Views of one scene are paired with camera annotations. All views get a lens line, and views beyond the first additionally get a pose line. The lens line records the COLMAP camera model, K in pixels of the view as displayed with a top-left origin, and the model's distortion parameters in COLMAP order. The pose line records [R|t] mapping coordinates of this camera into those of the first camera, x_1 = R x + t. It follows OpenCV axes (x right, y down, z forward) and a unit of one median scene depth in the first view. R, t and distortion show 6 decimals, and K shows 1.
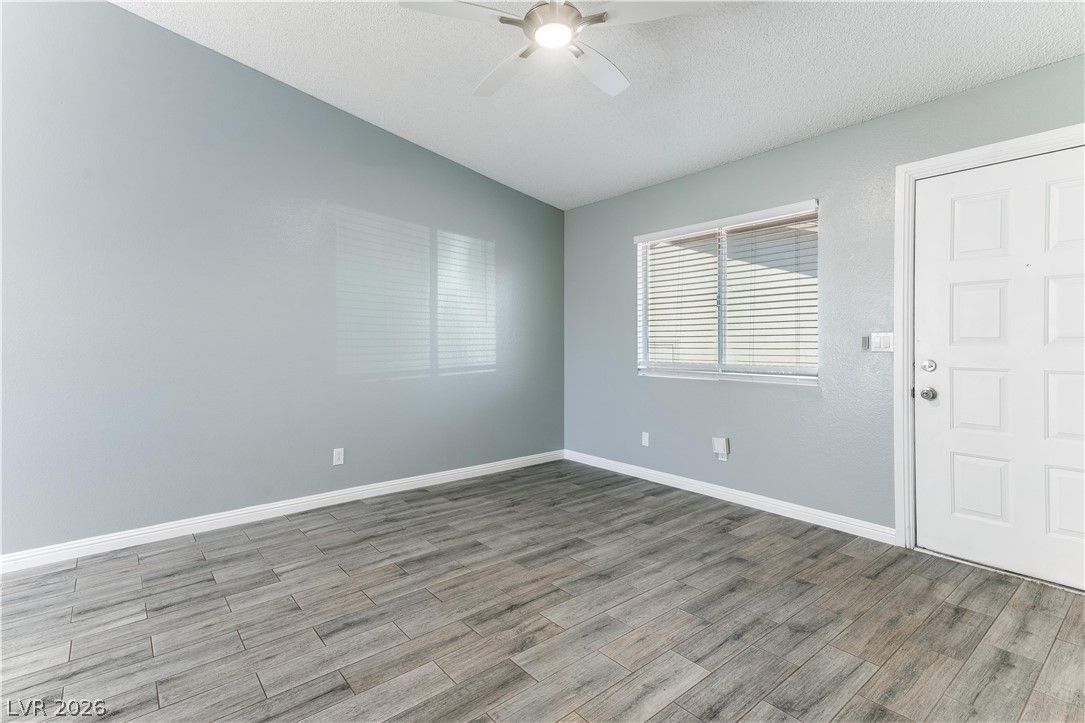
lens RADIAL K [[513.2, 0, 542.9], [0, 513.2, 340.3], [0, 0, 1]] dist [0.046752, -0.000427]
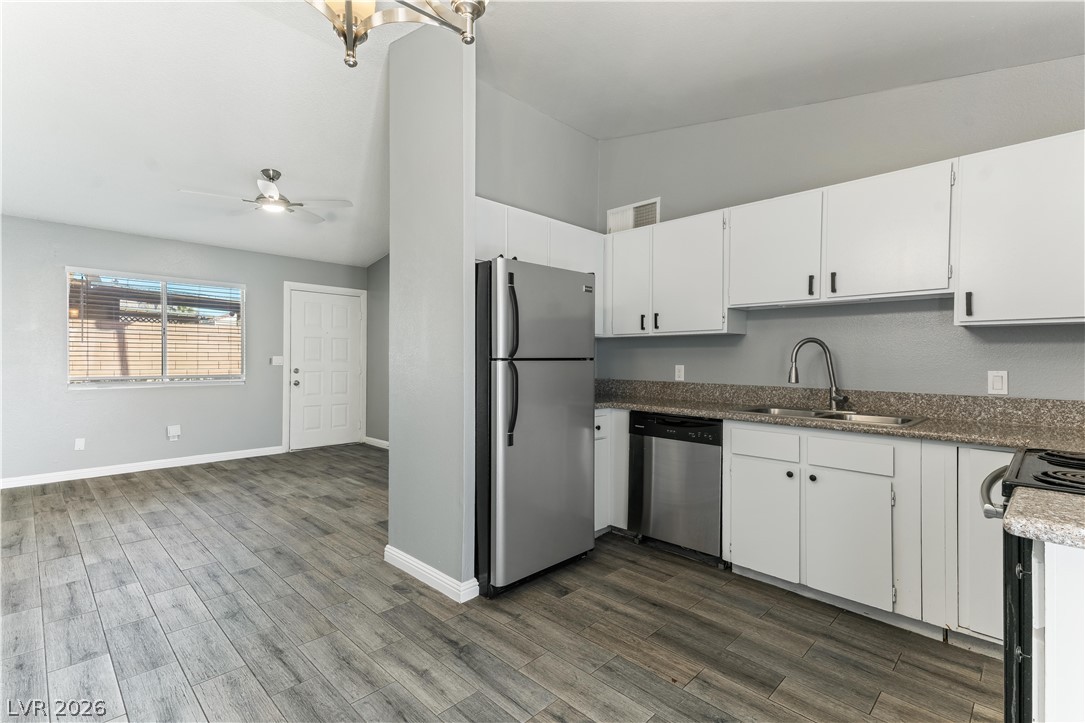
lens RADIAL K [[496.7, 0, 541.0], [0, 496.7, 360.2], [0, 0, 1]] dist [0.040578, -0.000667]
pose [[-0.101173, 0.002933, 0.994865, -1.673745], [-0.010744, 0.999934, -0.004040, -0.002428], [-0.994811, -0.011098, -0.101135, 0.155576]]
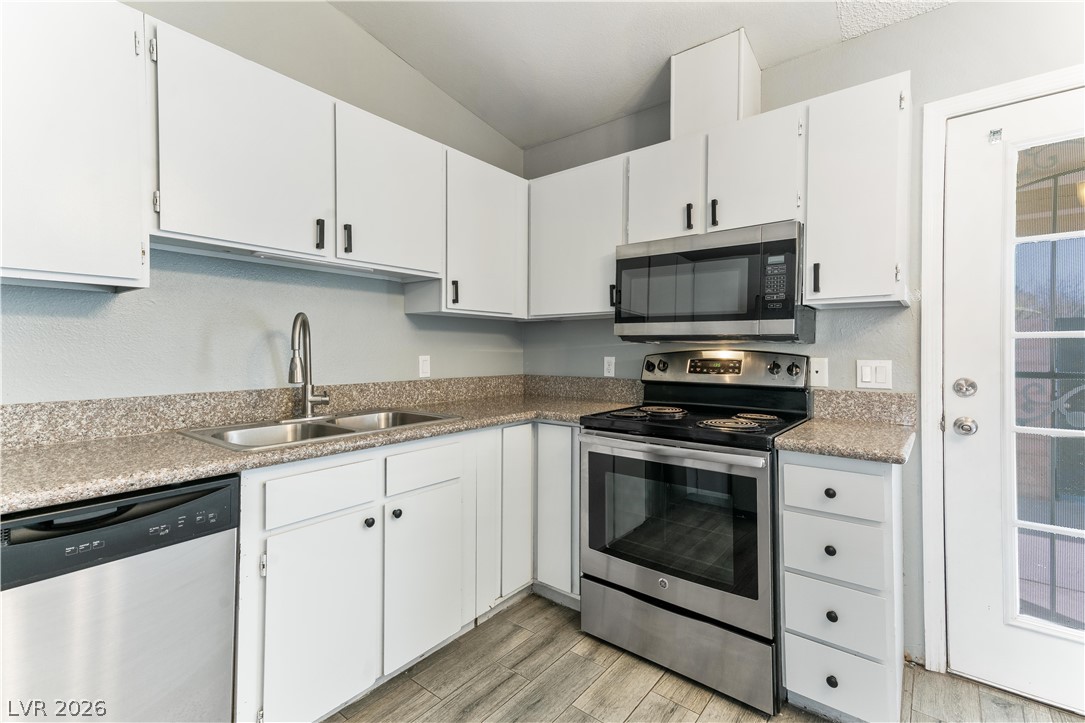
lens RADIAL K [[489.3, 0, 546.7], [0, 489.3, 349.7], [0, 0, 1]] dist [0.044372, -0.000973]
pose [[-0.978319, 0.005511, -0.207030, -0.890381], [0.005210, 0.999984, 0.001999, -0.007631], [0.207038, 0.000877, -0.978332, 0.226104]]
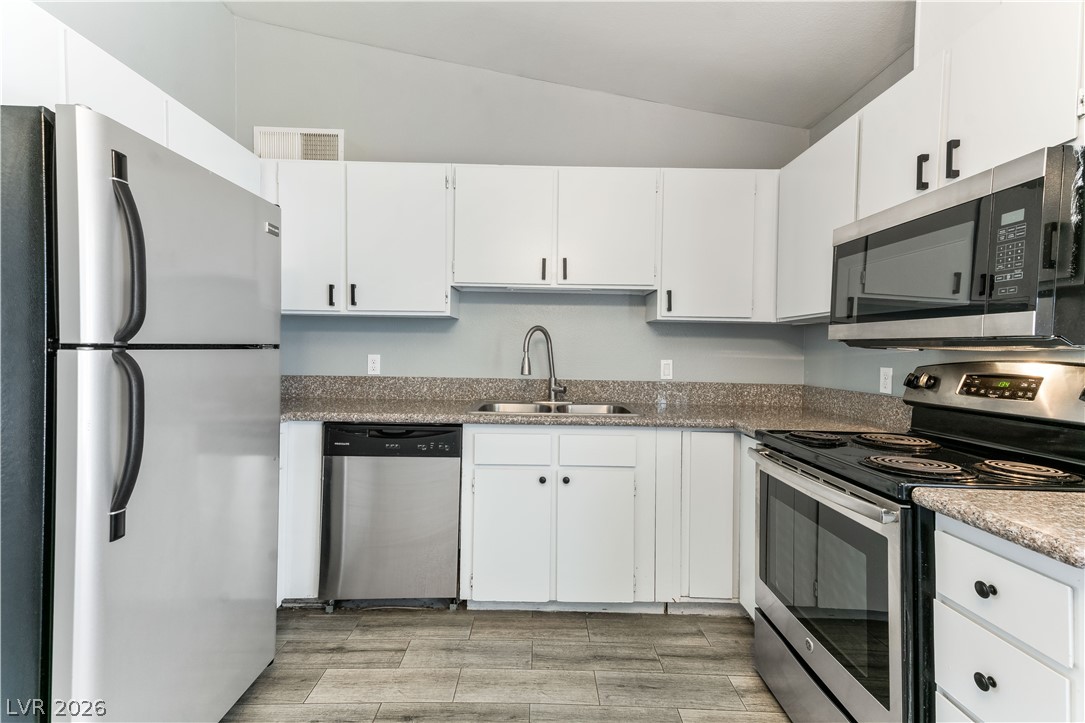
lens RADIAL K [[484.9, 0, 539.5], [0, 484.9, 352.3], [0, 0, 1]] dist [0.037486, -0.000010]
pose [[-0.772935, -0.008948, 0.634422, -1.294572], [-0.013074, 0.999913, -0.001825, -0.005894], [-0.634351, -0.009705, -0.772984, 0.215857]]
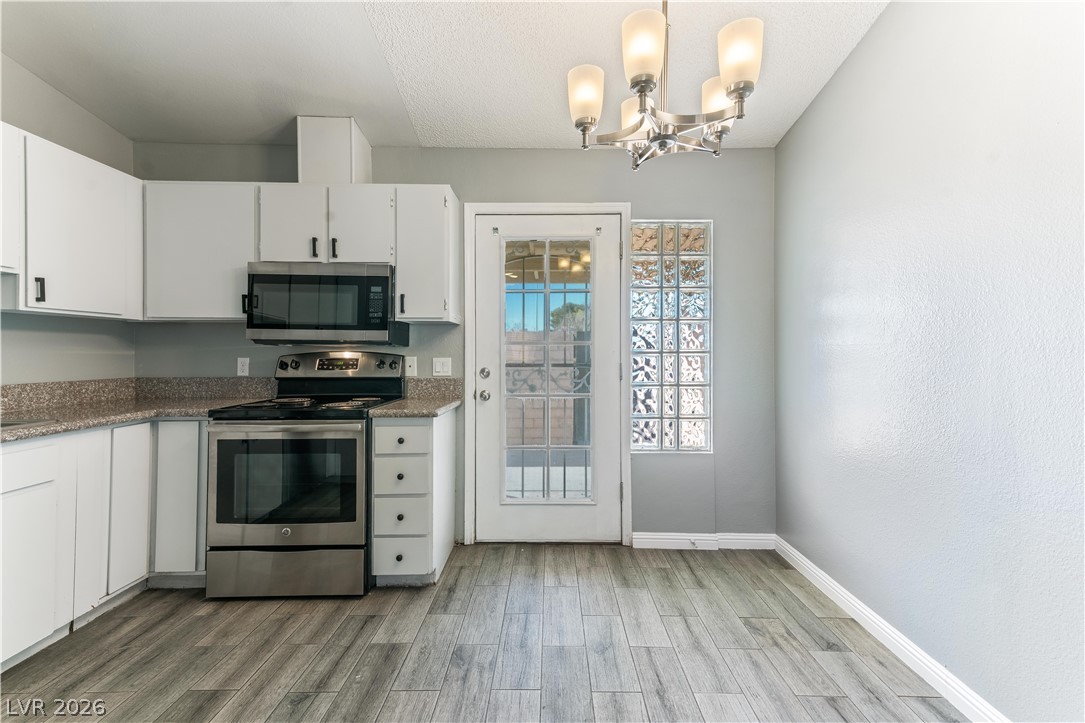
lens RADIAL K [[489.3, 0, 546.7], [0, 489.3, 349.7], [0, 0, 1]] dist [0.044372, -0.000973]
pose [[-0.647965, 0.003788, -0.761661, -0.814643], [0.003501, 0.999992, 0.001994, -0.008337], [0.761662, -0.001375, -0.647973, 0.514569]]
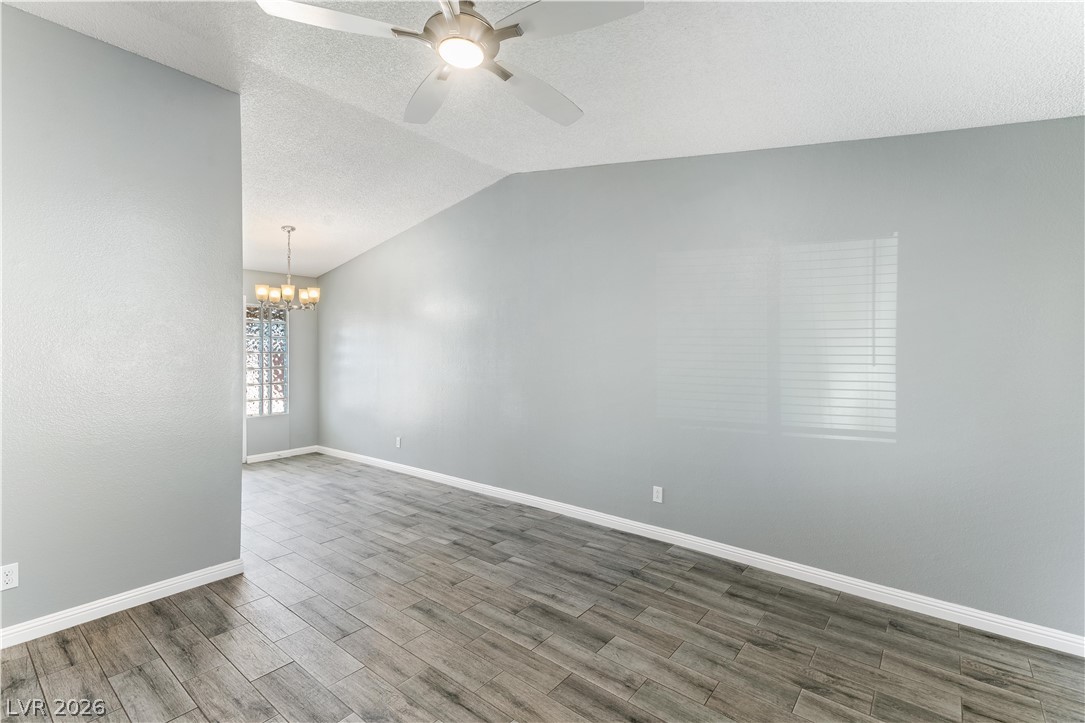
lens RADIAL K [[489.3, 0, 546.7], [0, 489.3, 349.7], [0, 0, 1]] dist [0.044372, -0.000973]
pose [[0.199343, -0.003753, -0.979923, 0.690361], [0.002136, 0.999992, -0.003395, -0.069419], [0.979928, -0.001417, 0.199349, 0.825976]]
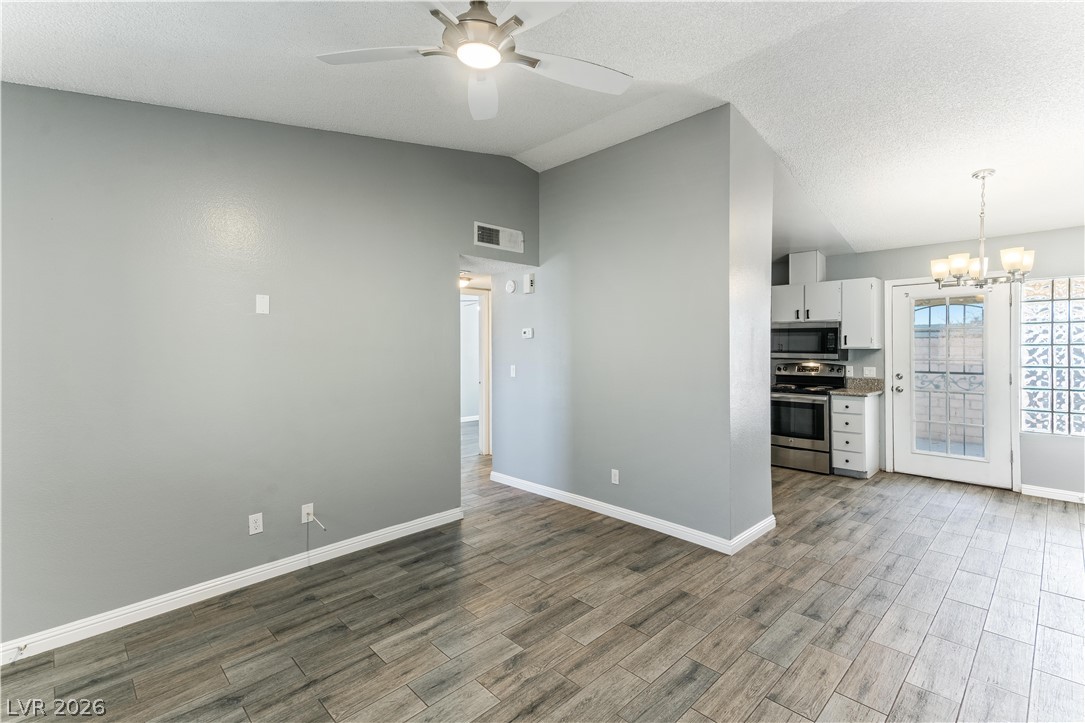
lens RADIAL K [[489.3, 0, 546.7], [0, 489.3, 349.7], [0, 0, 1]] dist [0.044372, -0.000973]
pose [[-0.996244, 0.008673, -0.086157, -0.014511], [0.008549, 0.999962, 0.001813, -0.074733], [0.086169, 0.001069, -0.996280, 1.534838]]
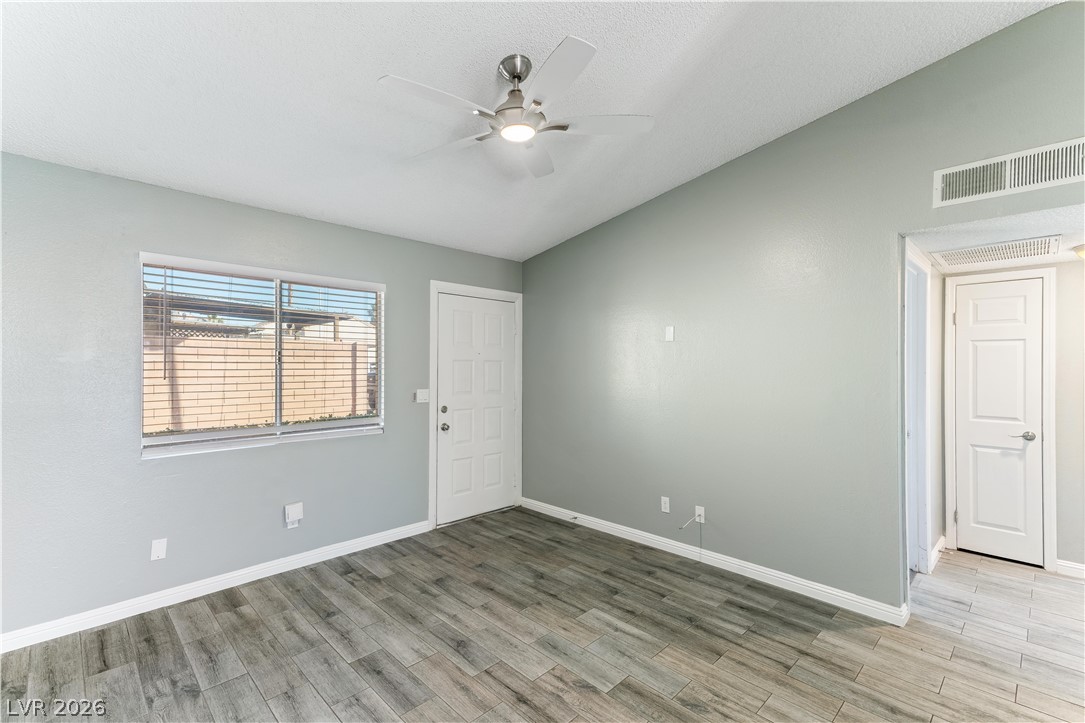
lens RADIAL K [[484.9, 0, 539.5], [0, 484.9, 352.3], [0, 0, 1]] dist [0.037486, -0.000010]
pose [[-0.080914, 0.029280, 0.996291, -0.835226], [-0.005679, 0.999539, -0.029836, -0.090225], [-0.996705, -0.008072, -0.080710, 0.875903]]
